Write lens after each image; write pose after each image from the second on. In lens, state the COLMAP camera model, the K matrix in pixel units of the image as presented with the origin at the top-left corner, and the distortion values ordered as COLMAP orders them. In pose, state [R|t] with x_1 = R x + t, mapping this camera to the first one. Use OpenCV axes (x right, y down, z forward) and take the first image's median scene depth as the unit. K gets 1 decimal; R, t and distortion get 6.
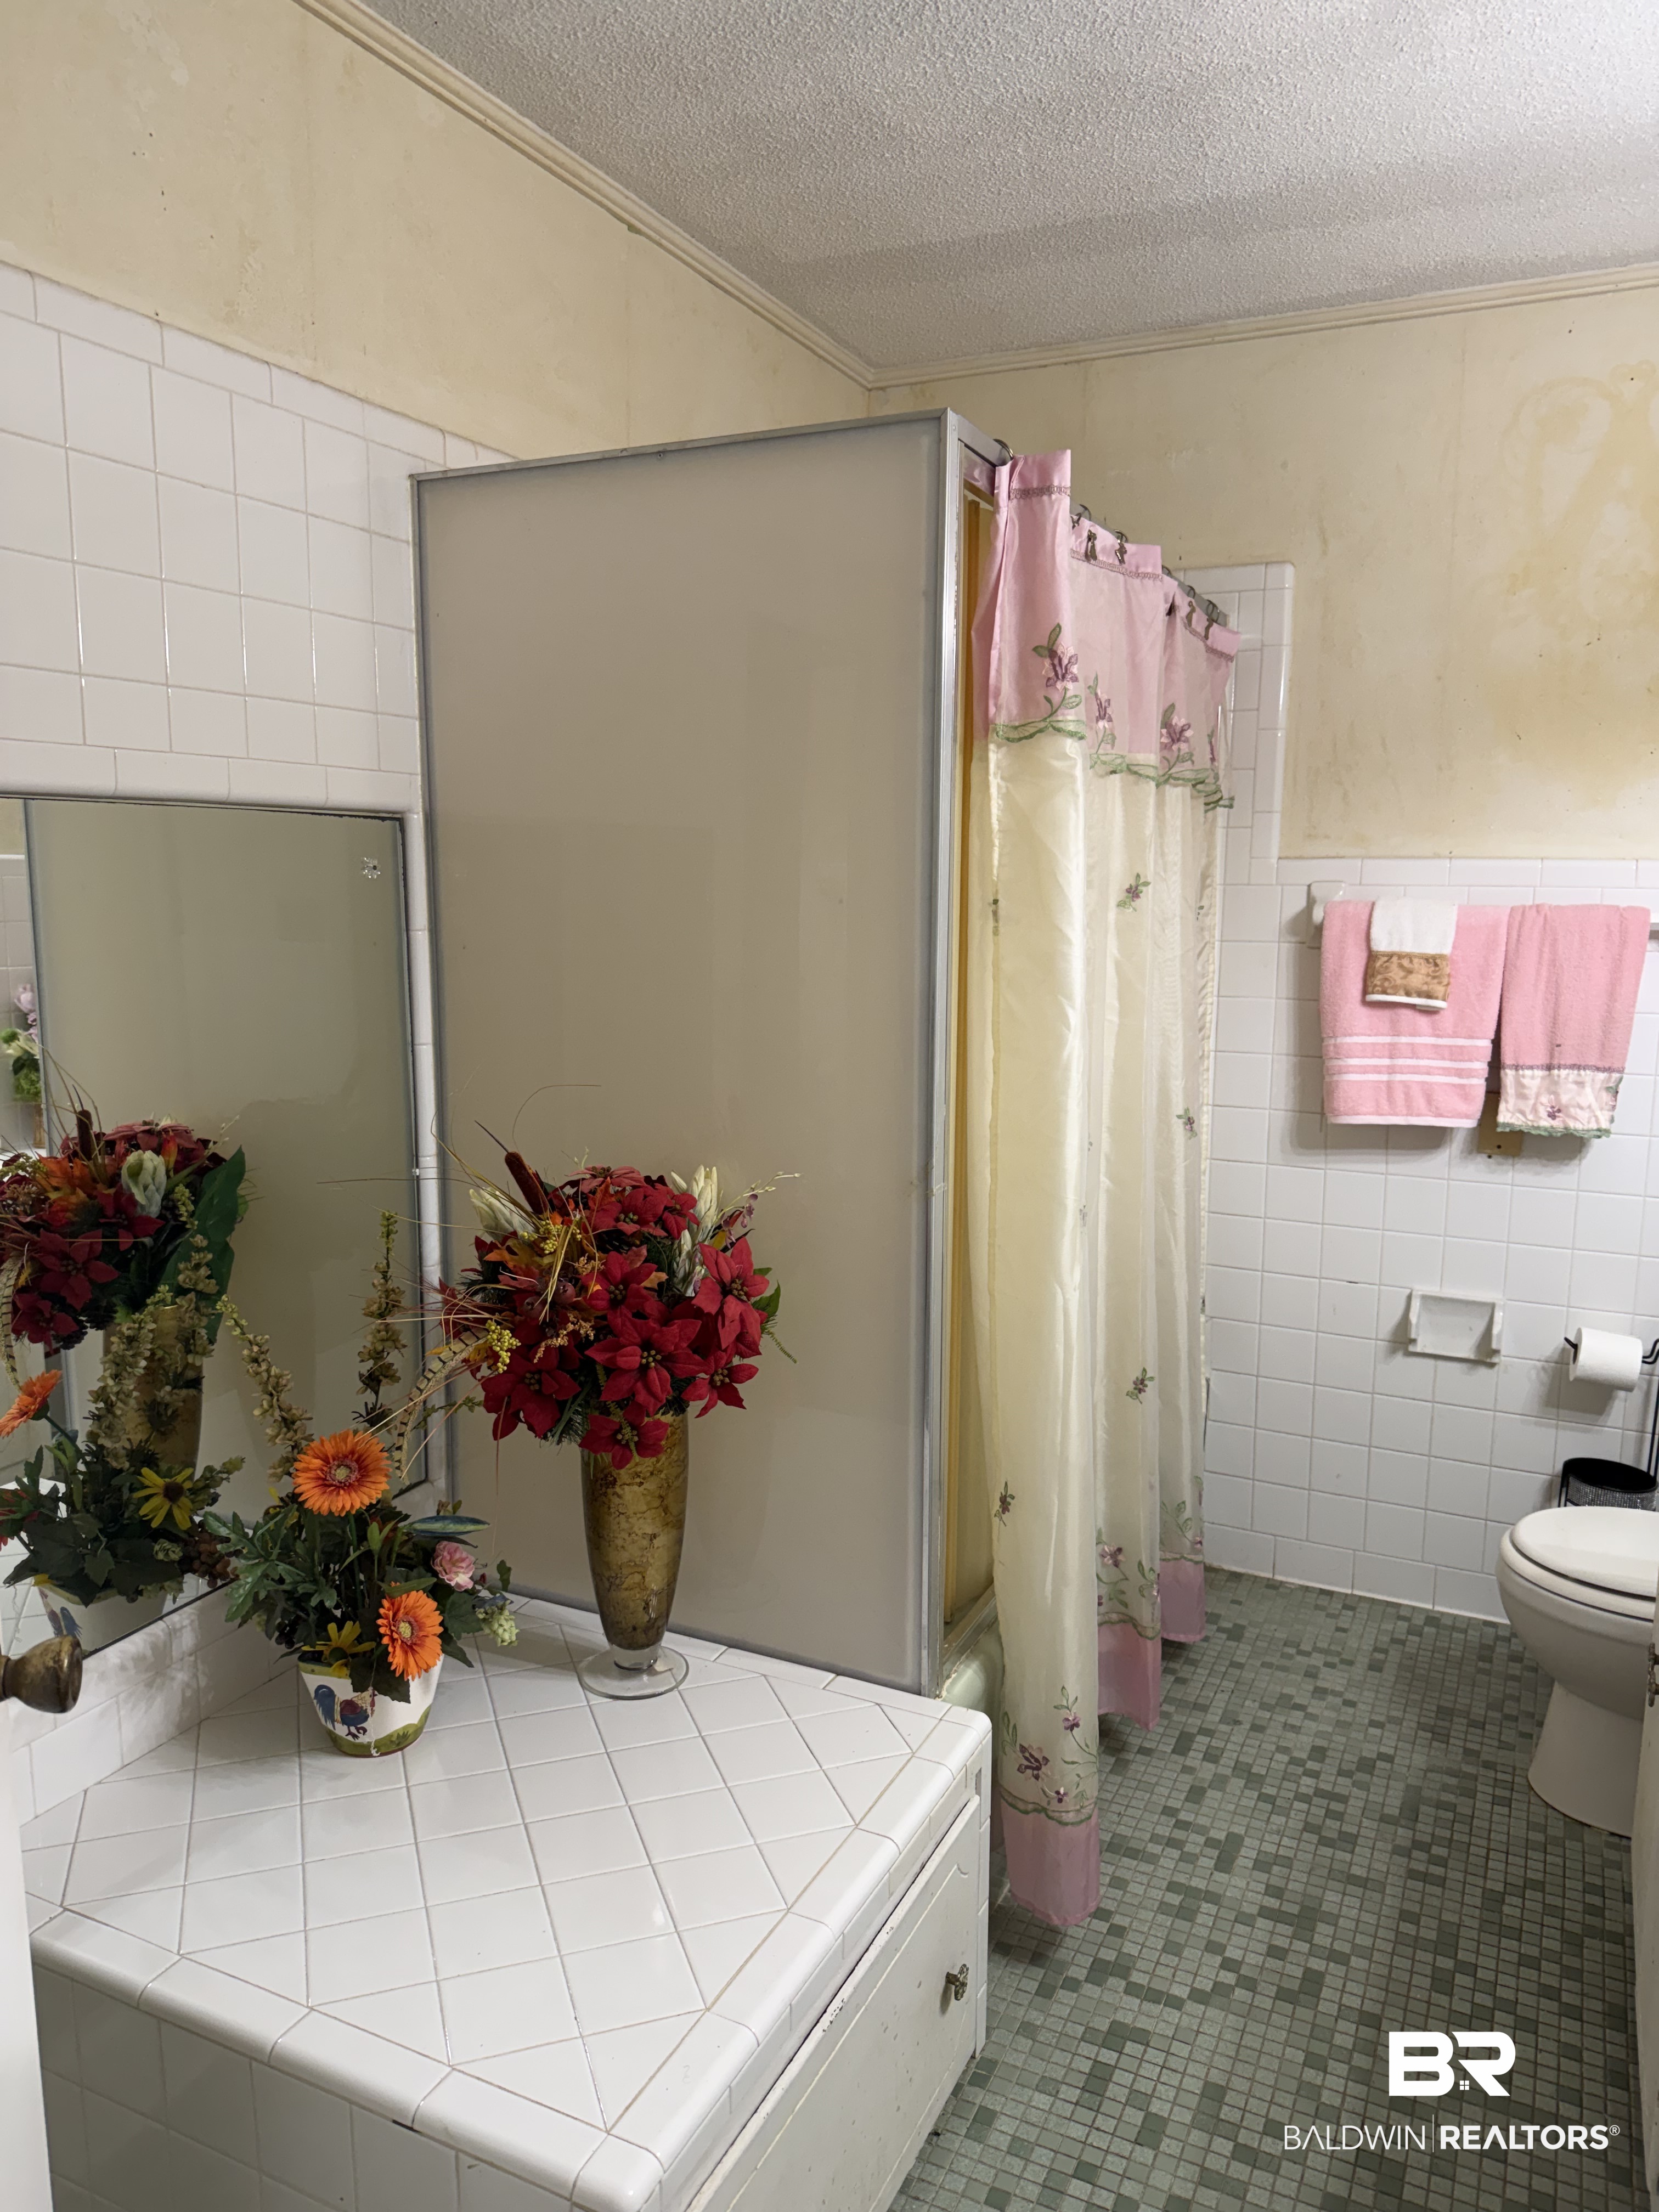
lens RADIAL K [[1555.4, 0, 829.5], [0, 1555.4, 1106.0], [0, 0, 1]] dist [-0.004329, -0.007727]
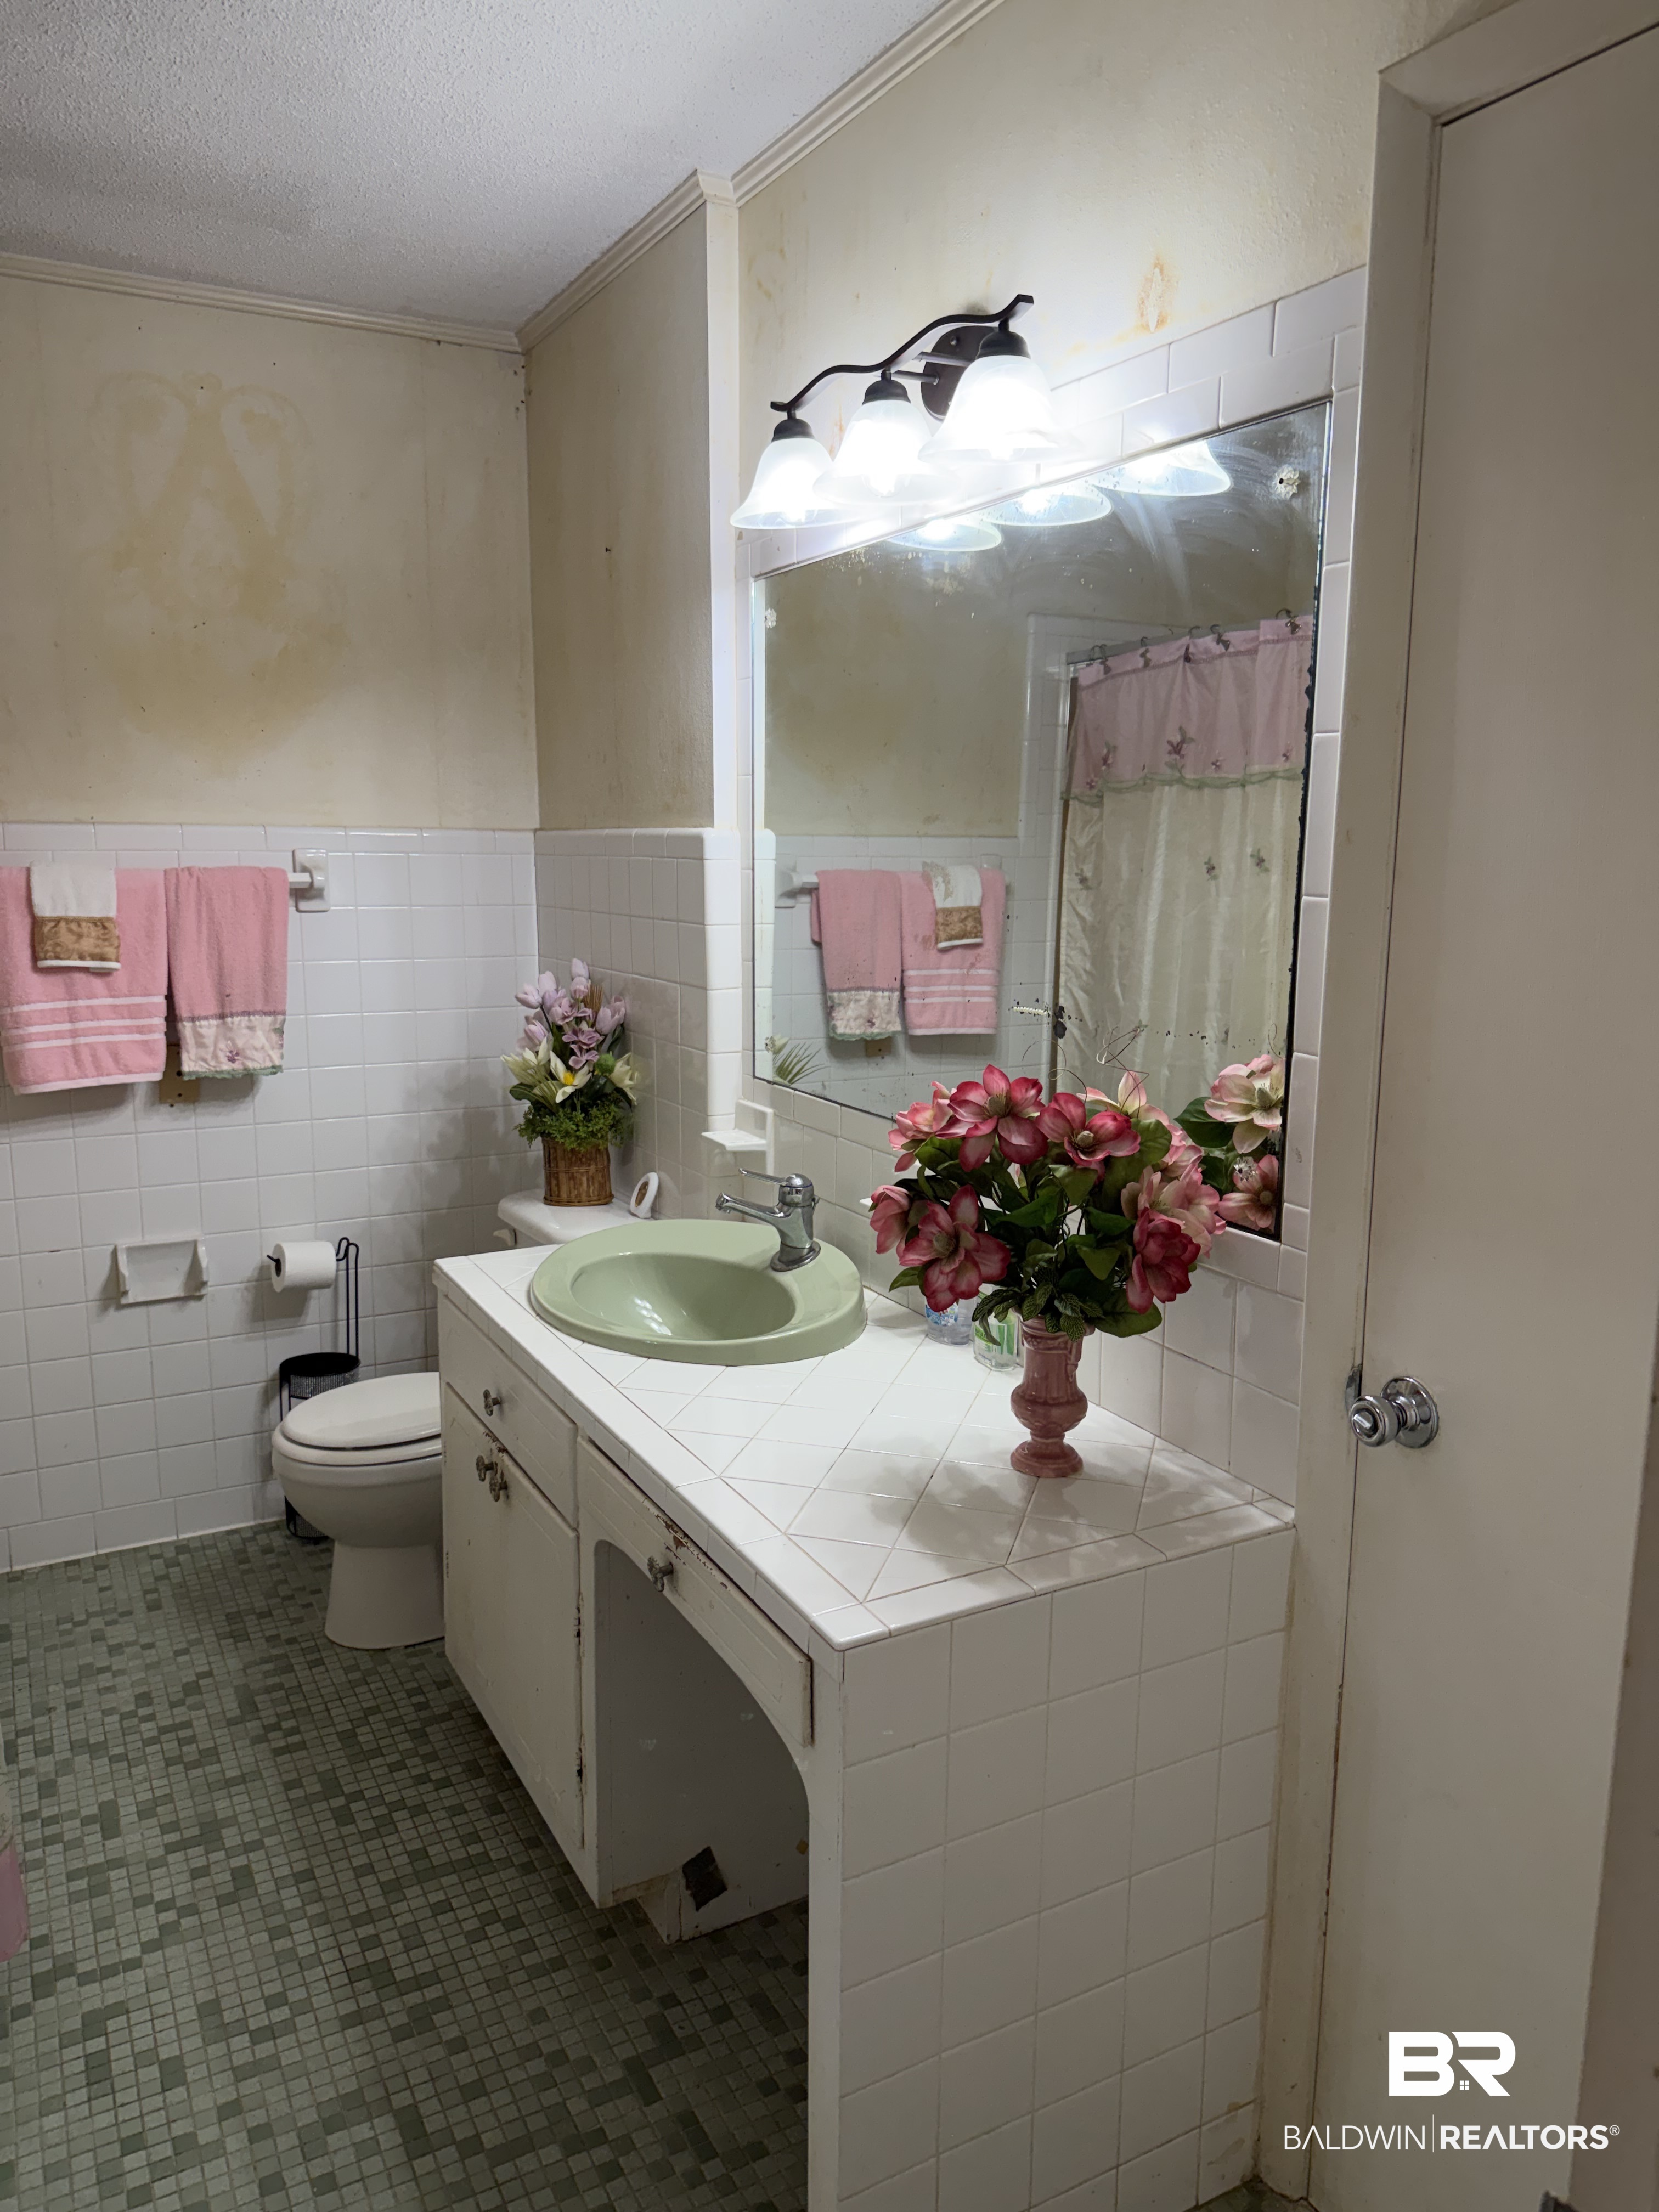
lens RADIAL K [[1555.4, 0, 829.5], [0, 1555.4, 1106.0], [0, 0, 1]] dist [-0.004329, -0.007727]
pose [[0.582424, -0.139305, 0.800860, -0.175684], [0.116317, 0.989350, 0.087500, -0.008287], [-0.804520, 0.042191, 0.592424, 0.008531]]
